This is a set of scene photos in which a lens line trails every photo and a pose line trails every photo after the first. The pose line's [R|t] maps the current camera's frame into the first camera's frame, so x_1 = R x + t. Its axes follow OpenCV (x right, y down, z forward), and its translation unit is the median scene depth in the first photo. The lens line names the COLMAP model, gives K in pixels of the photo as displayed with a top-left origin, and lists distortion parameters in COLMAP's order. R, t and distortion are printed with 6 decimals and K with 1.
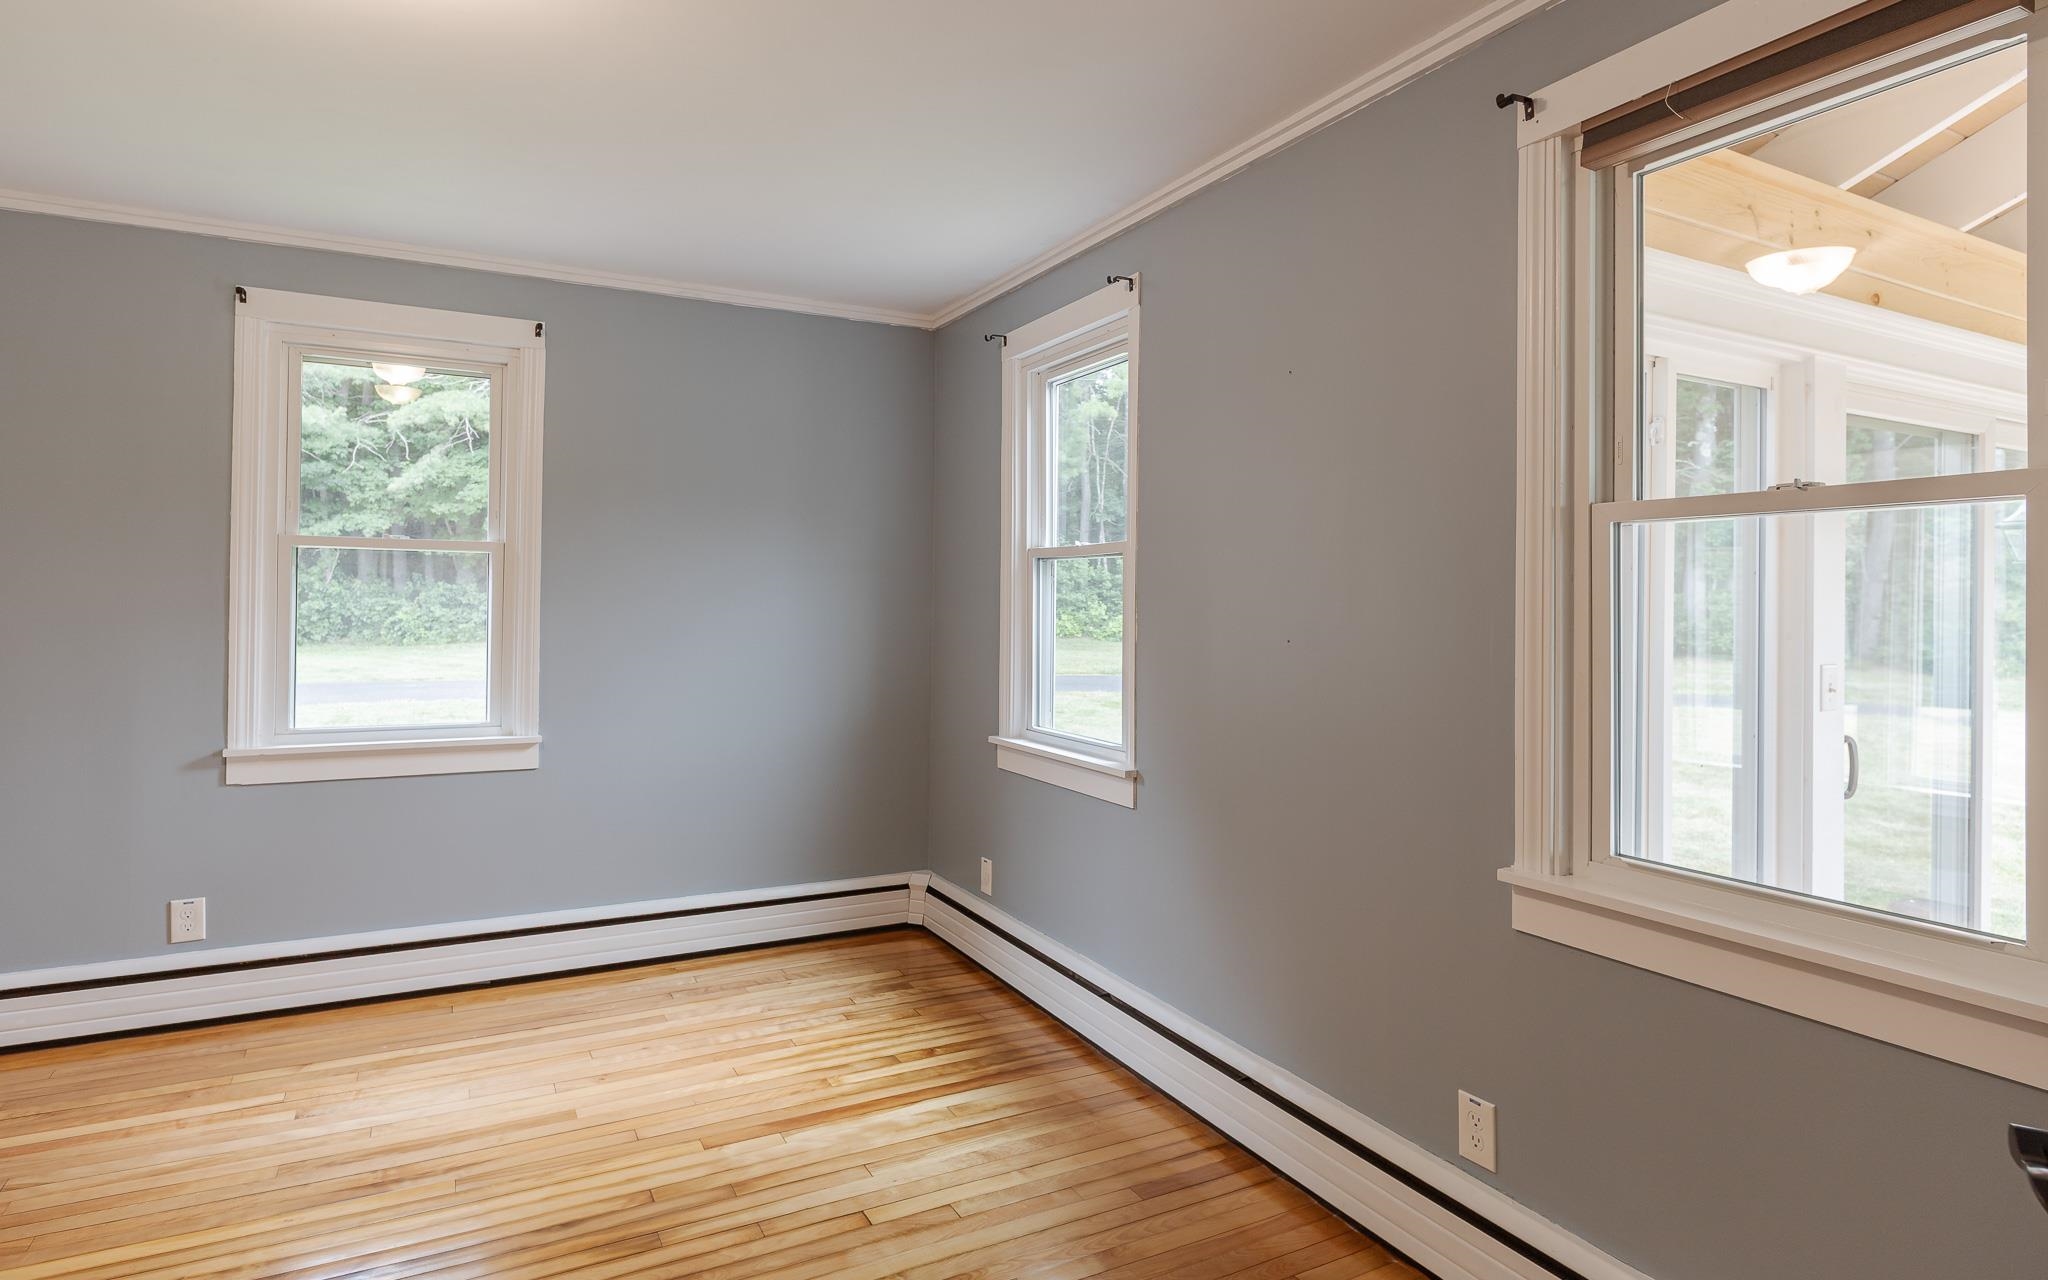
lens RADIAL K [[1074.0, 0, 1072.2], [0, 1074.0, 596.4], [0, 0, 1]] dist [0.002779, -0.003557]
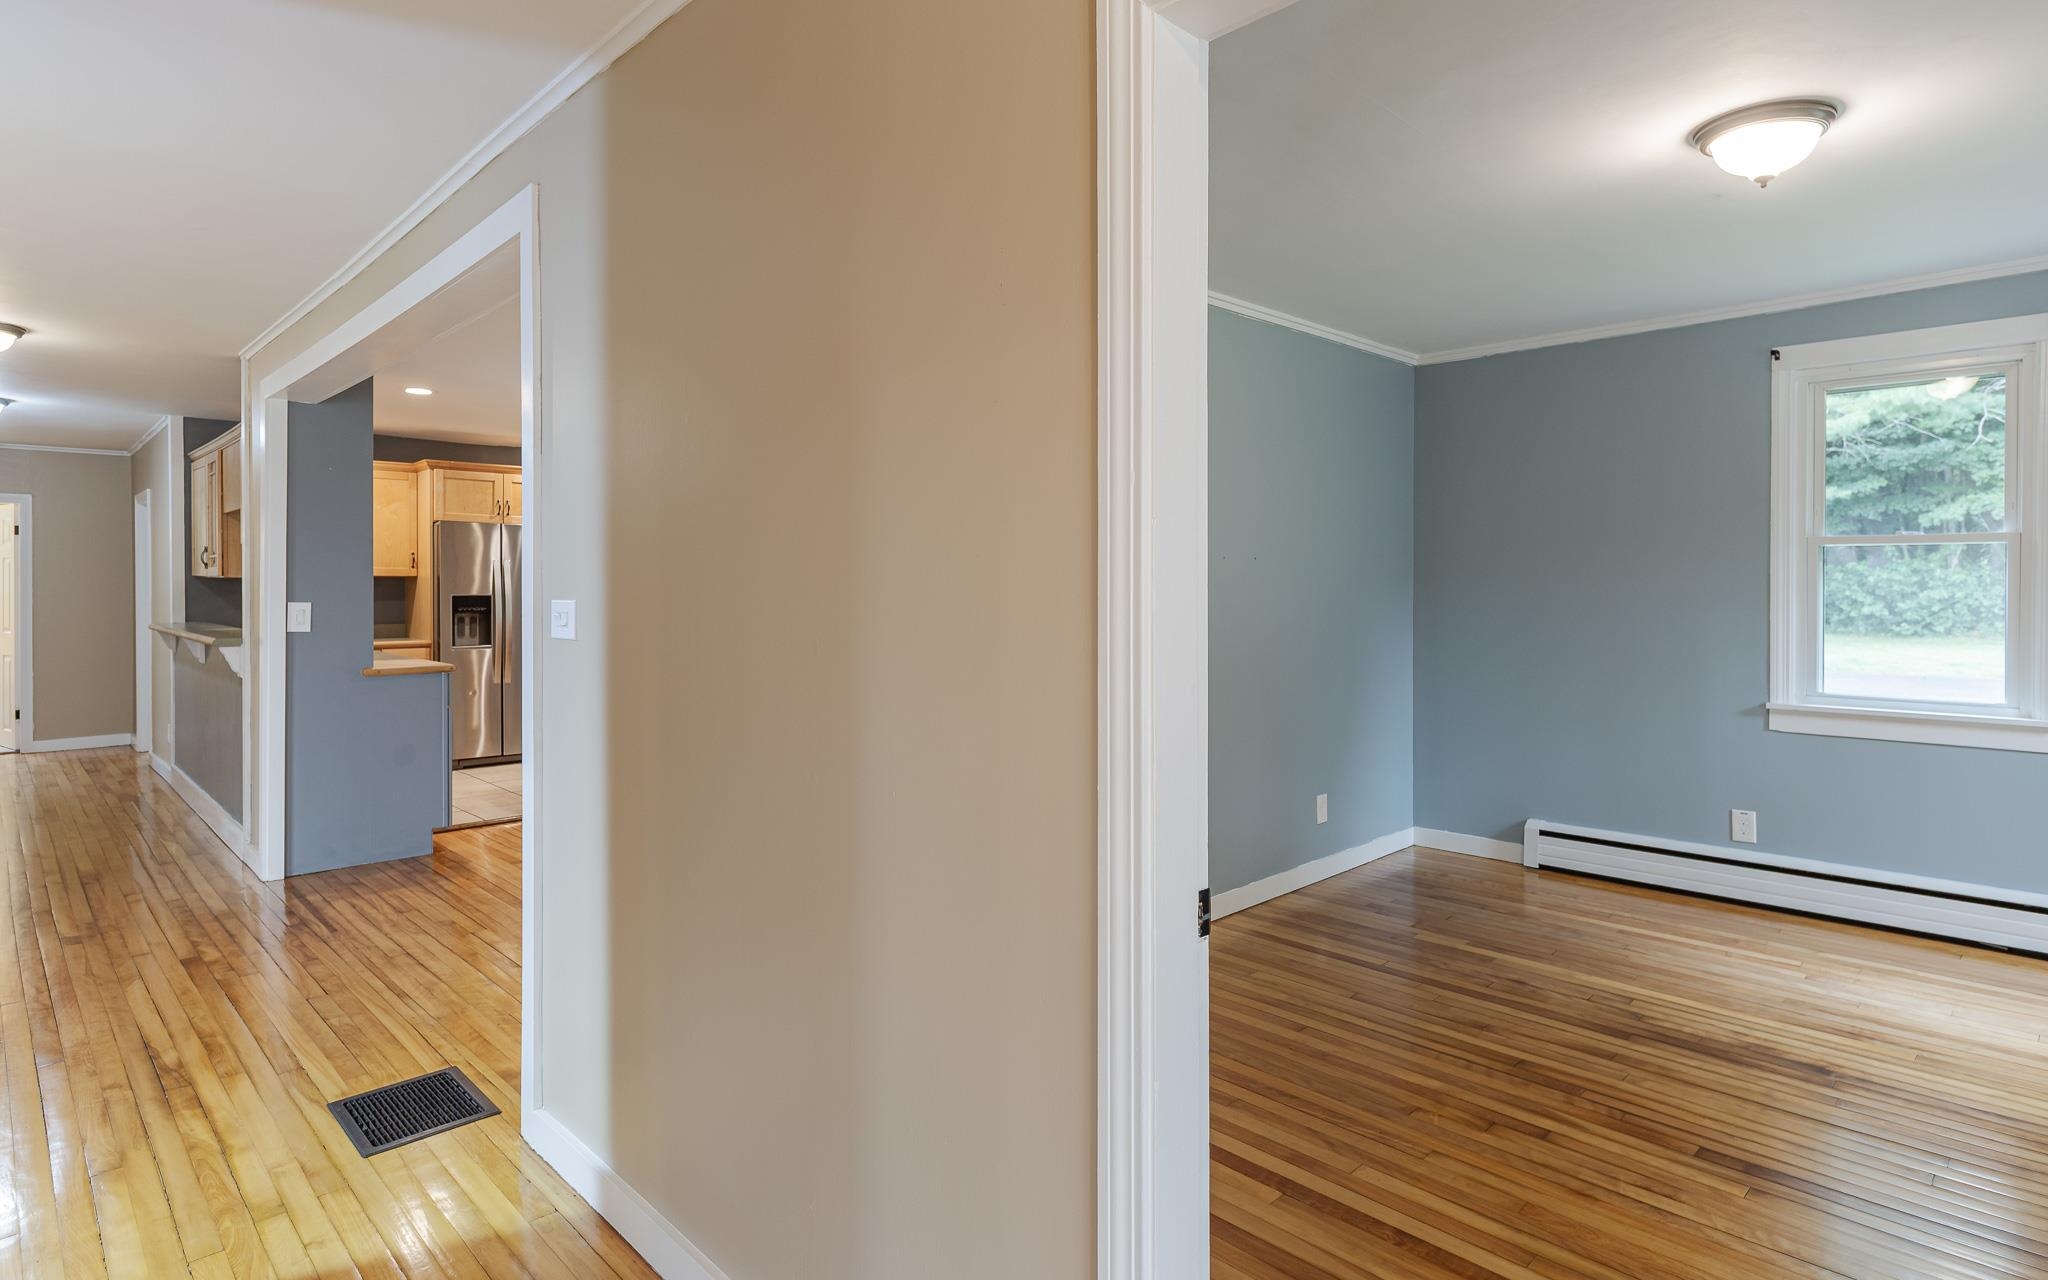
lens RADIAL K [[1074.0, 0, 1007.9], [0, 1074.0, 595.1], [0, 0, 1]] dist [0.002779, -0.003557]
pose [[0.238571, -0.003077, -0.971120, 0.243551], [0.011179, 0.999937, -0.000422, 0.000702], [0.971061, -0.010756, 0.238591, -0.197557]]
